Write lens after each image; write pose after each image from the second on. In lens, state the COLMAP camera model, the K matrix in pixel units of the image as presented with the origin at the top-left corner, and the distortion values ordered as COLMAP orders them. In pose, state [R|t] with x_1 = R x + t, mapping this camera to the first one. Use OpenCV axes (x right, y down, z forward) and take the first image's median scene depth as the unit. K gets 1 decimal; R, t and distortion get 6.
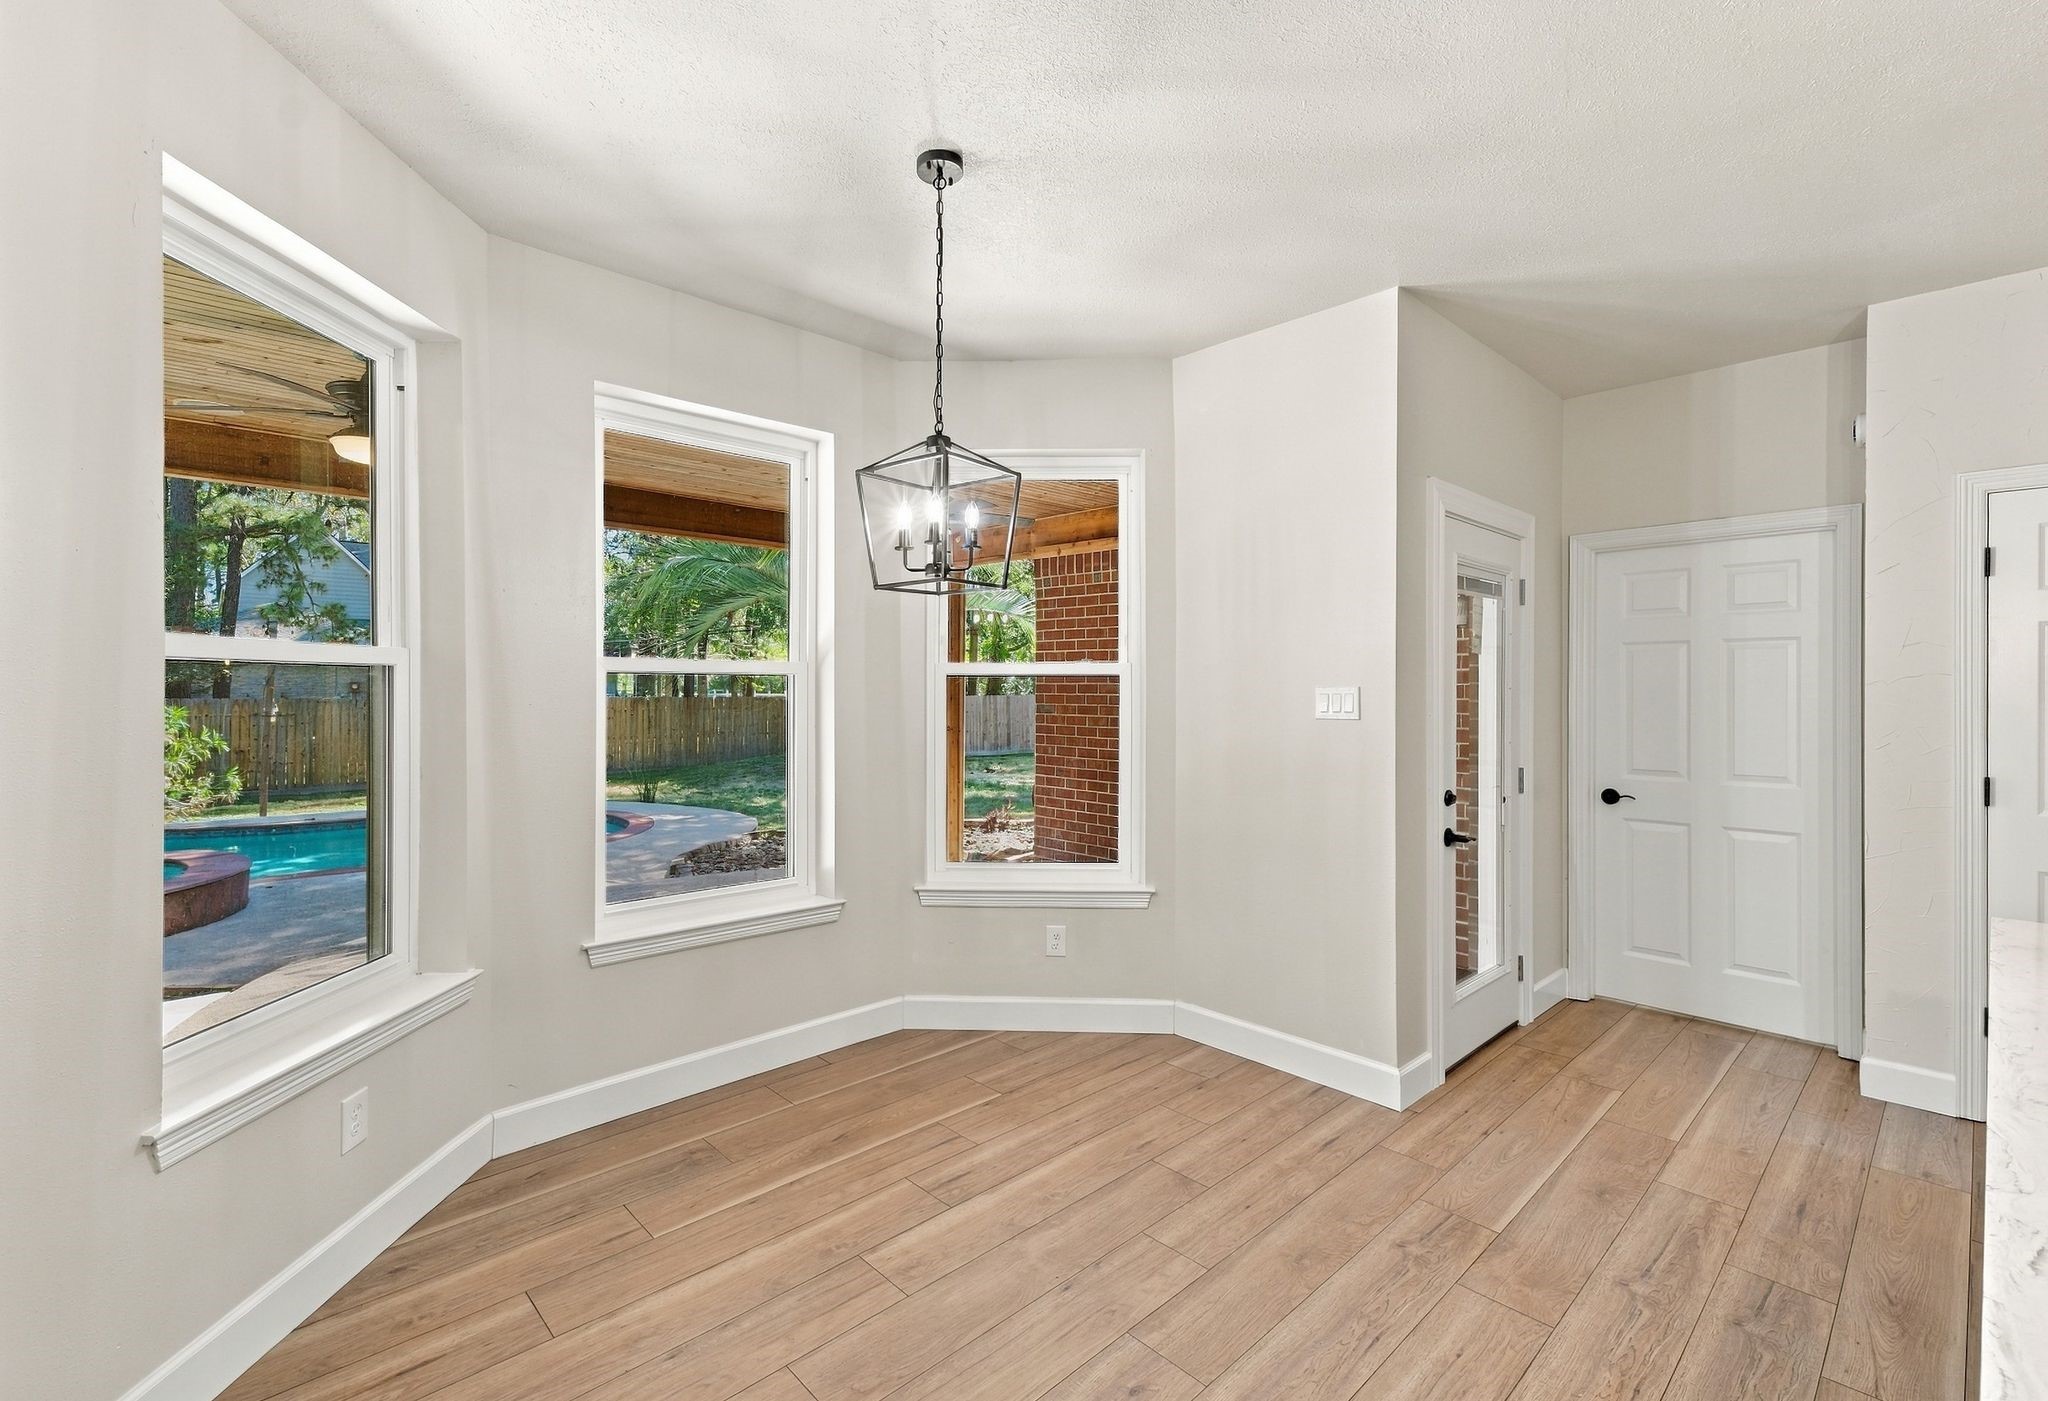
lens RADIAL K [[897.6, 0, 1024.0], [0, 897.6, 700.5], [0, 0, 1]] dist [0.001551, 0.000178]
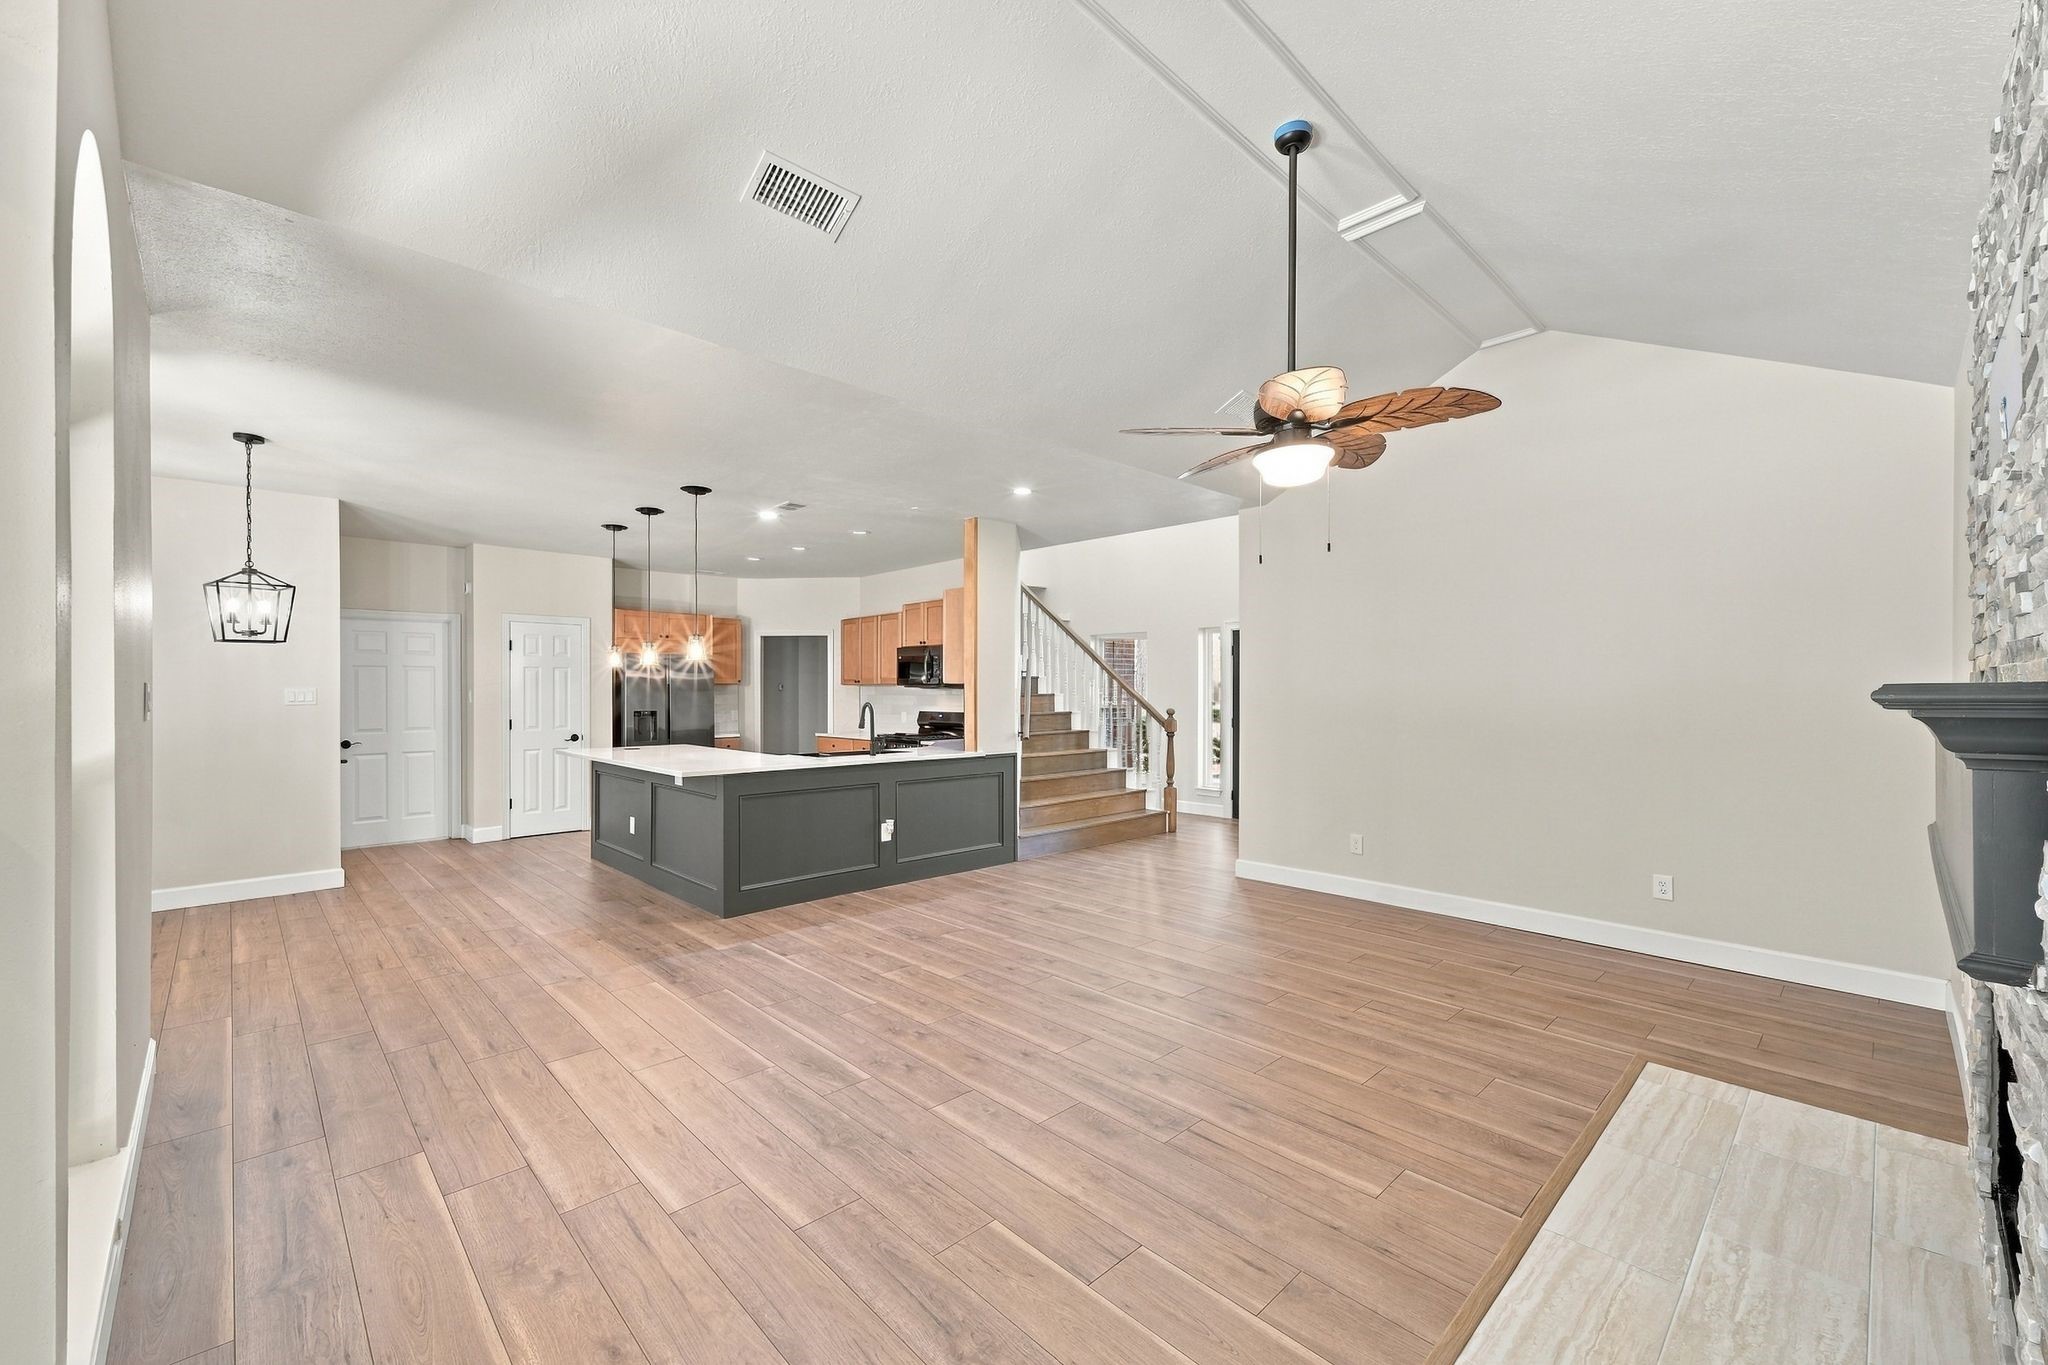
lens RADIAL K [[827.3, 0, 1020.2], [0, 827.3, 693.9], [0, 0, 1]] dist [0.003521, 0.000409]
pose [[-0.019252, -0.016550, 0.999678, -1.590461], [0.025963, 0.999518, 0.017048, 0.005000], [-0.999478, 0.026283, -0.018813, -0.563530]]
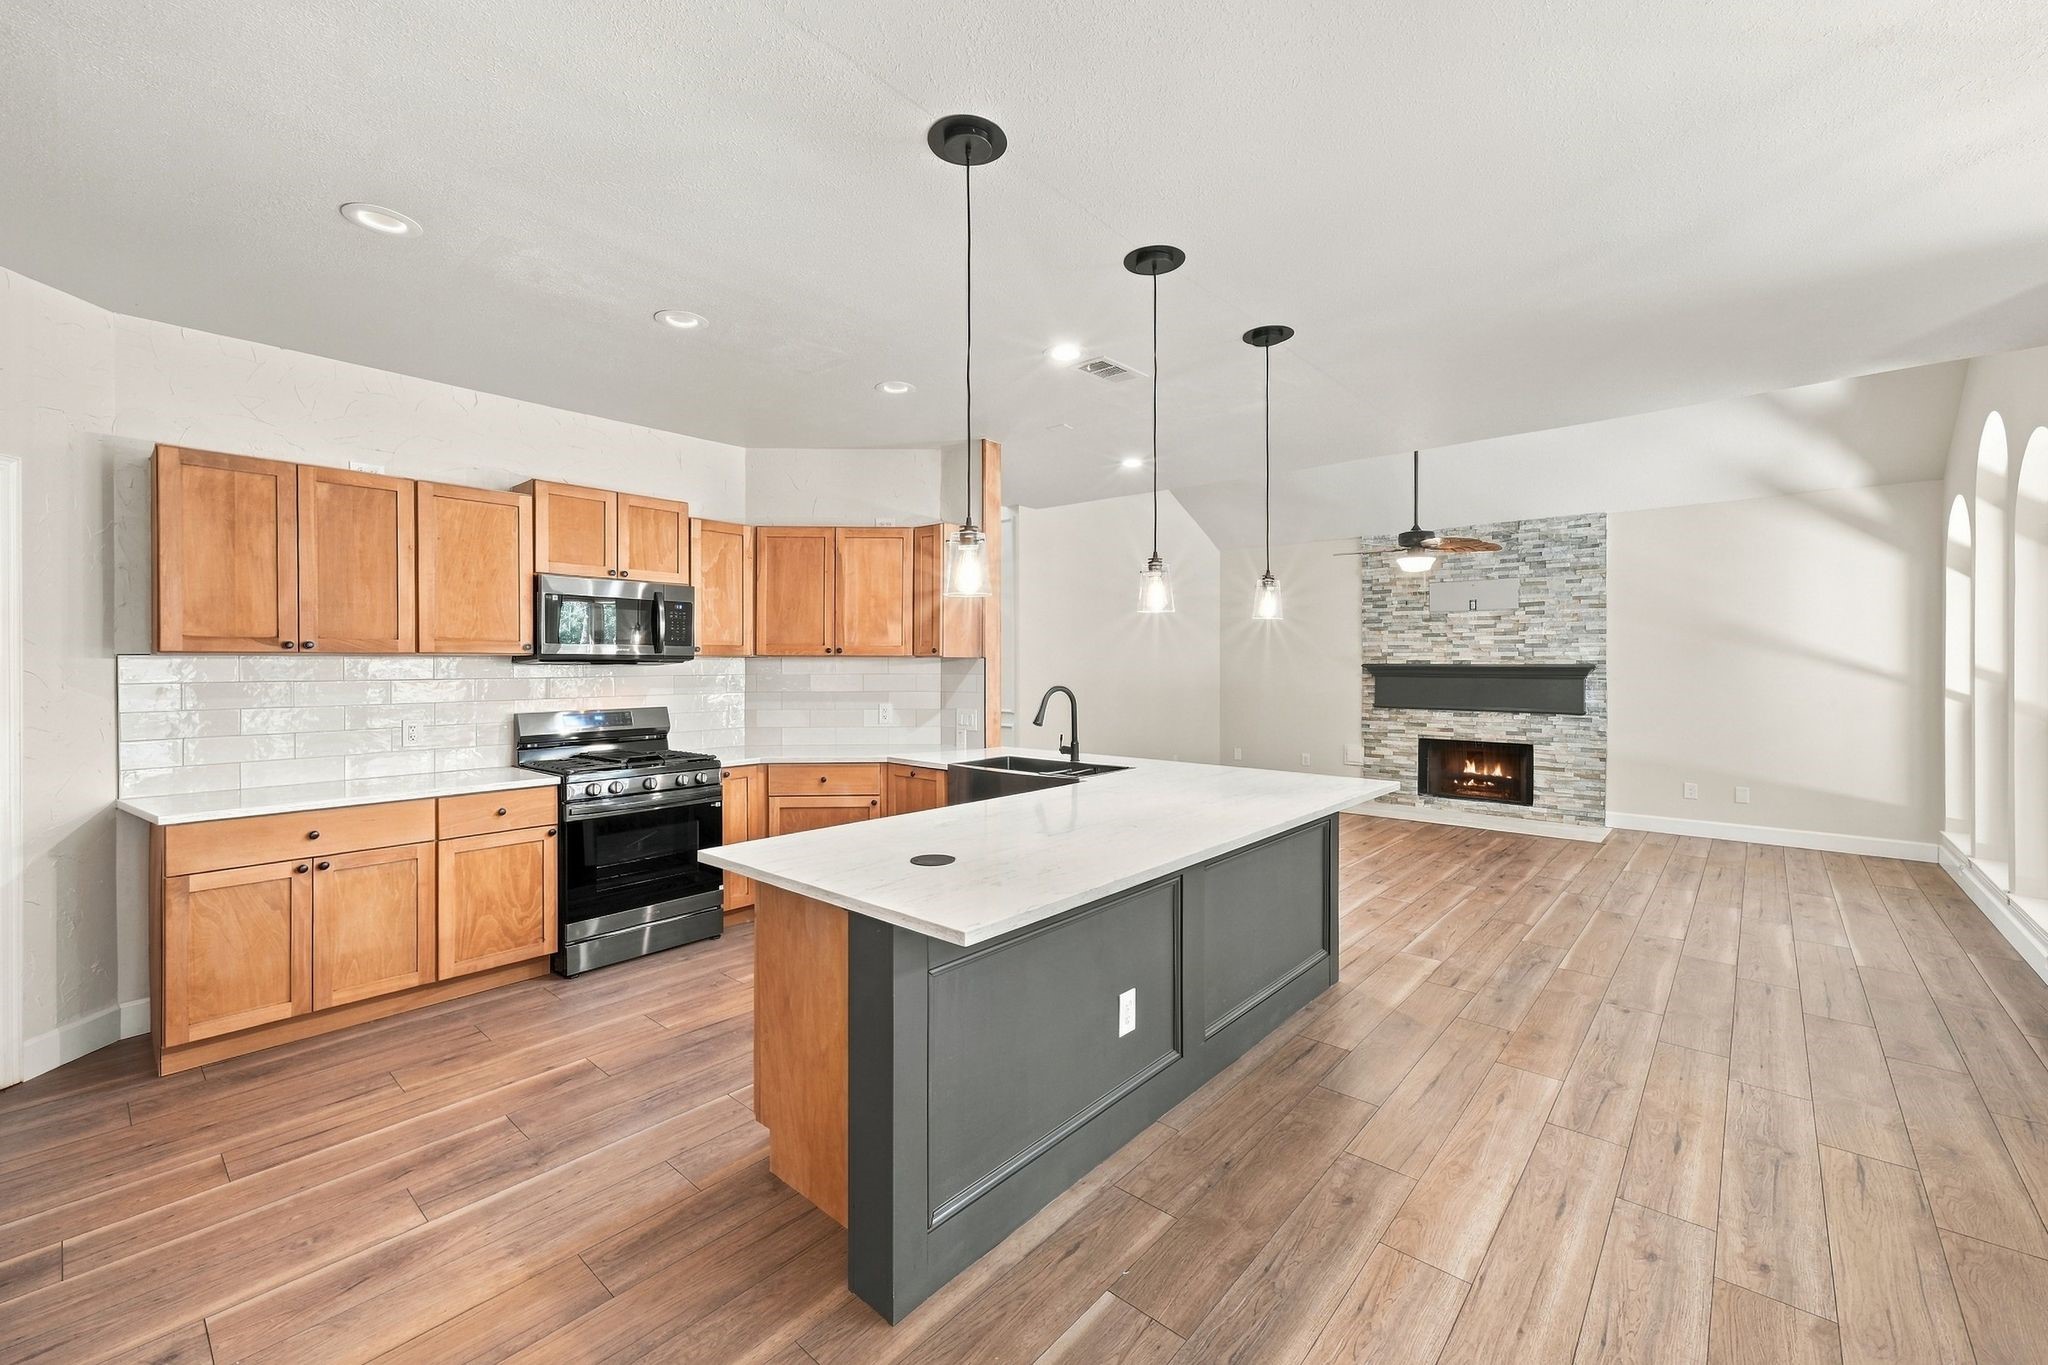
lens RADIAL K [[834.6, 0, 1021.8], [0, 834.6, 673.8], [0, 0, 1]] dist [0.006889, -0.000242]
pose [[-0.993995, -0.011025, -0.108873, 0.717621], [-0.015453, 0.999084, 0.039912, -0.026895], [0.108333, 0.041355, -0.993254, 1.197678]]
